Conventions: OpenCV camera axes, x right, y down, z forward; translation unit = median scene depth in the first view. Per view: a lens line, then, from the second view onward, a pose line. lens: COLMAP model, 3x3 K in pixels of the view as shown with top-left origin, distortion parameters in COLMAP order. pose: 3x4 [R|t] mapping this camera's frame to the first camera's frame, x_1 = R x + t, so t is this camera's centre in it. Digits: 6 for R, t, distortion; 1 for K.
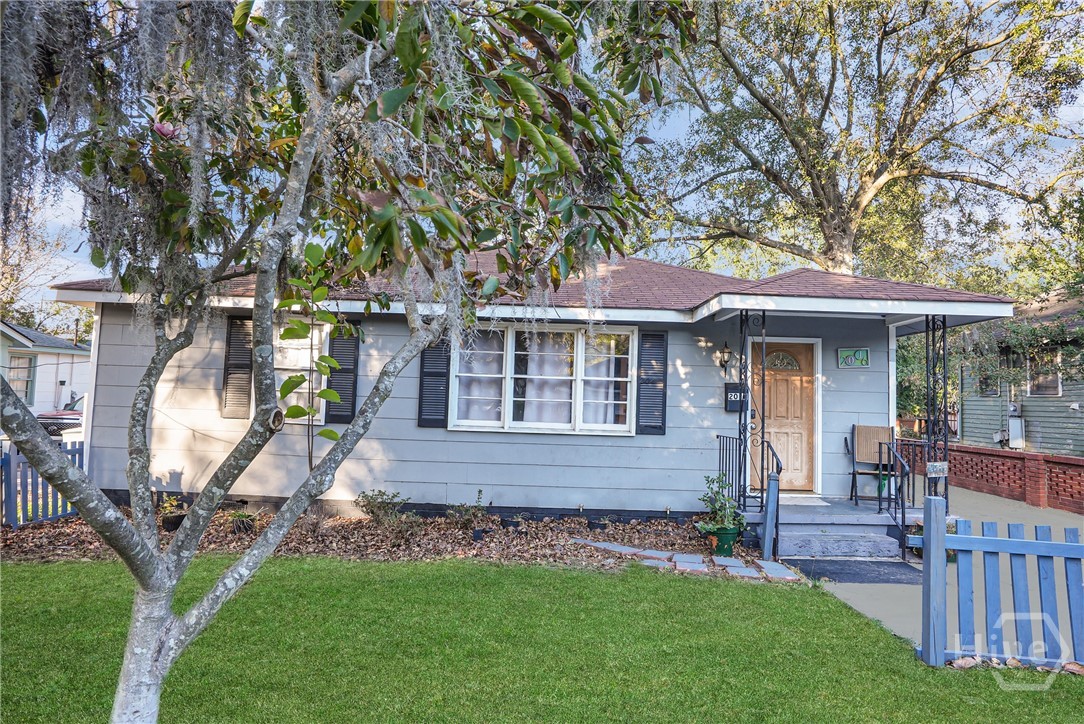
lens RADIAL K [[600.6, 0, 542.0], [0, 600.6, 362.0], [0, 0, 1]] dist [-0.028947, 0.021959]
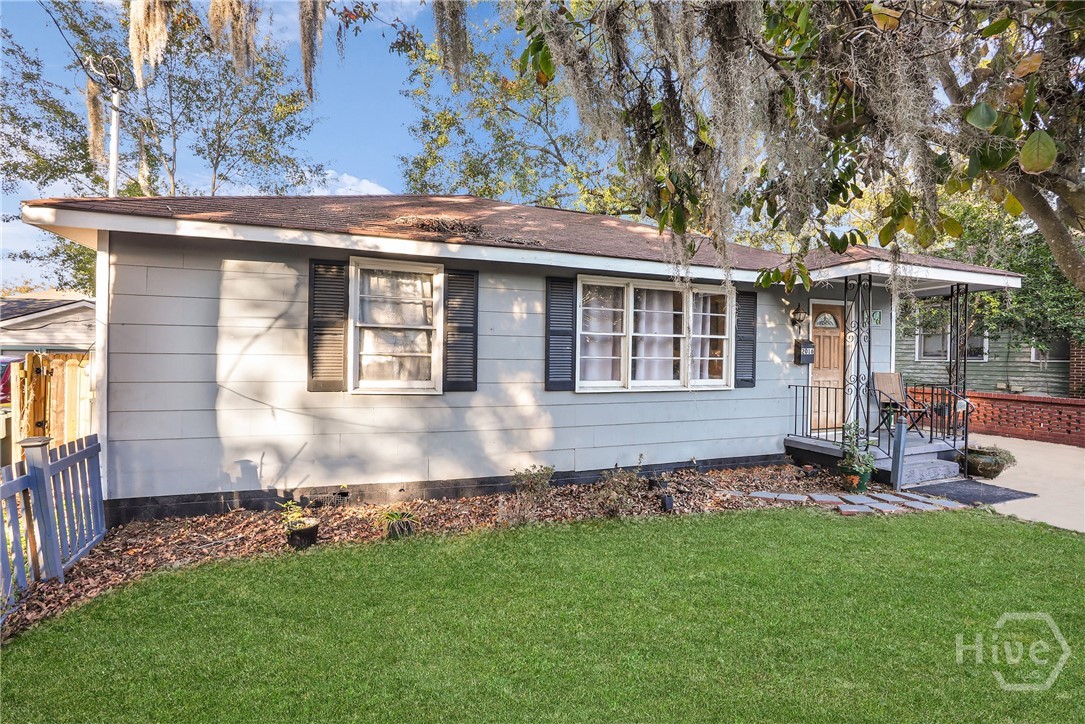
lens RADIAL K [[490.7, 0, 542.5], [0, 490.7, 362.0], [0, 0, 1]] dist [-0.058682, 0.019489]
pose [[0.943937, -0.028340, 0.328906, -0.451638], [0.003052, 0.997015, 0.077148, 0.006634], [-0.330111, -0.071819, 0.941206, 0.298965]]
